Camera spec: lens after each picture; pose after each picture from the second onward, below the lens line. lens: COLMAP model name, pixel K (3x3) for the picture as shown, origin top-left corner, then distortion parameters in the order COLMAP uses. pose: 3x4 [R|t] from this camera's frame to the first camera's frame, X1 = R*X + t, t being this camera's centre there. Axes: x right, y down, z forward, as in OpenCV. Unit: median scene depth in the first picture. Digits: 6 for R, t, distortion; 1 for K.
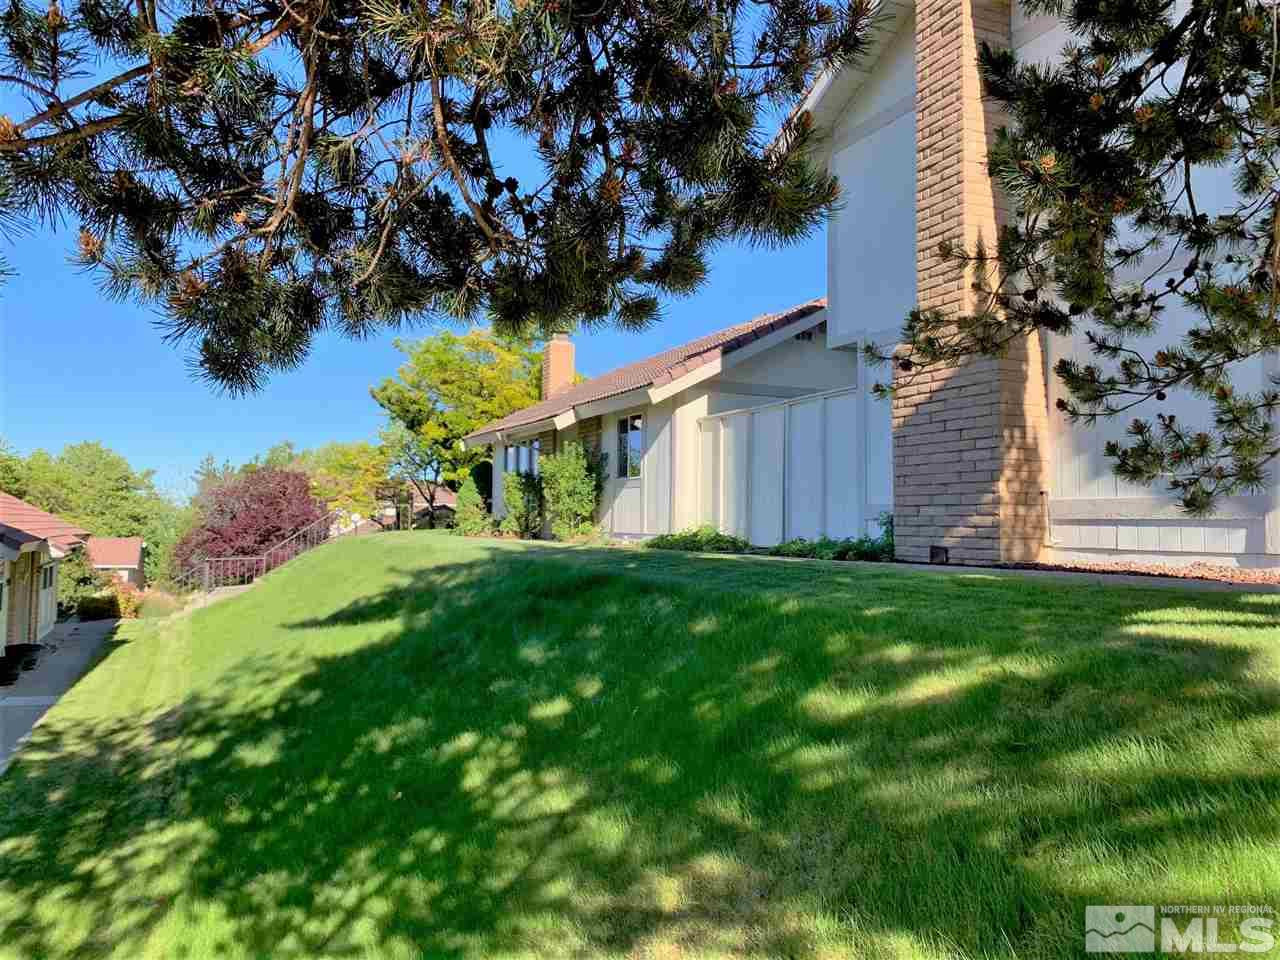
lens RADIAL K [[1021.1, 0, 641.3], [0, 1021.1, 480.3], [0, 0, 1]] dist [0.035004, -0.040987]
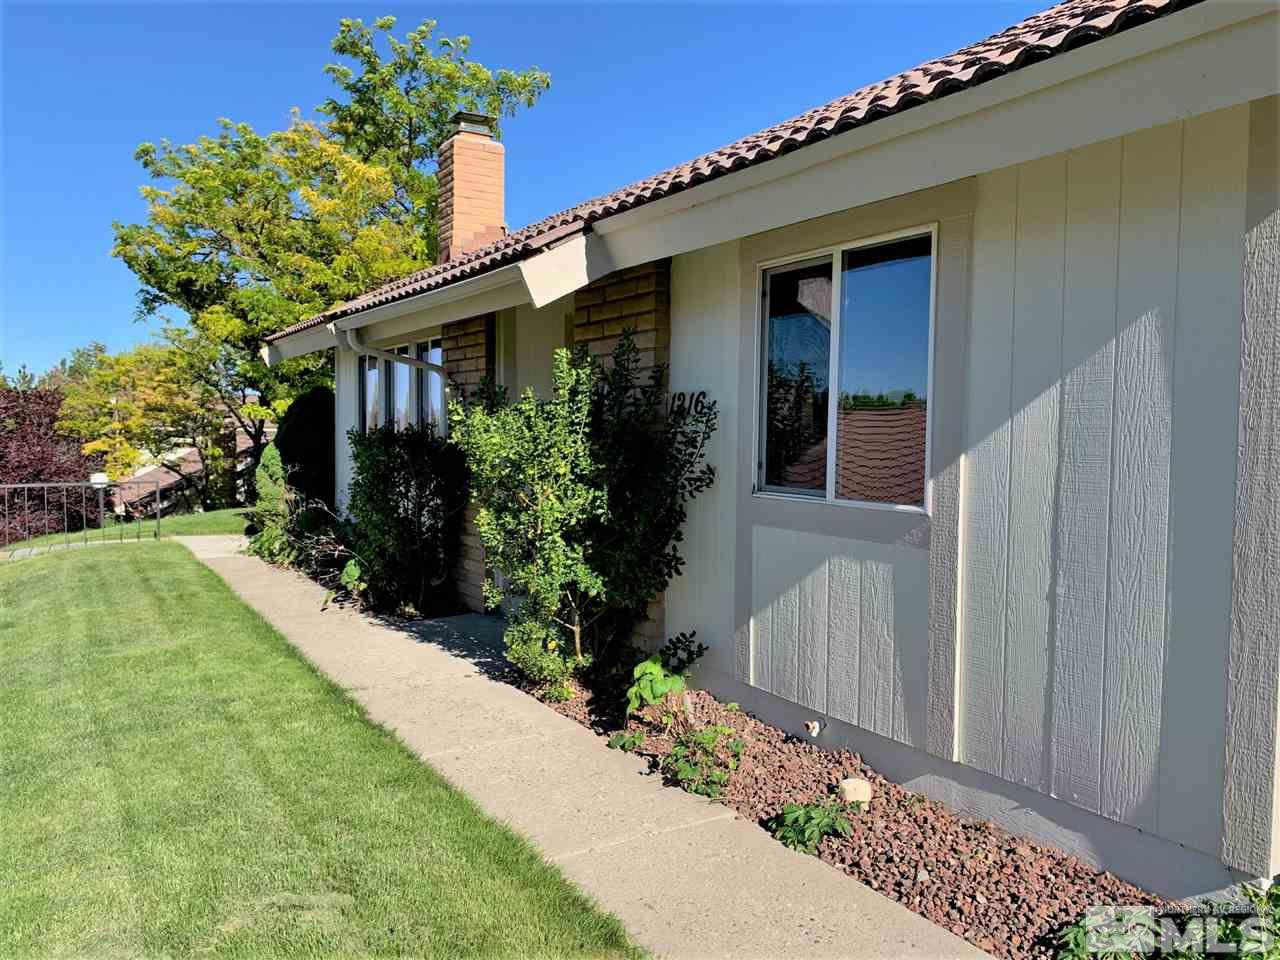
lens RADIAL K [[1021.1, 0, 636.6], [0, 1021.1, 478.6], [0, 0, 1]] dist [0.035004, -0.040987]
pose [[0.993908, -0.006769, 0.110002, -0.069307], [-0.003161, 0.995950, 0.089849, -0.023871], [-0.110165, -0.089649, 0.989862, 0.595852]]
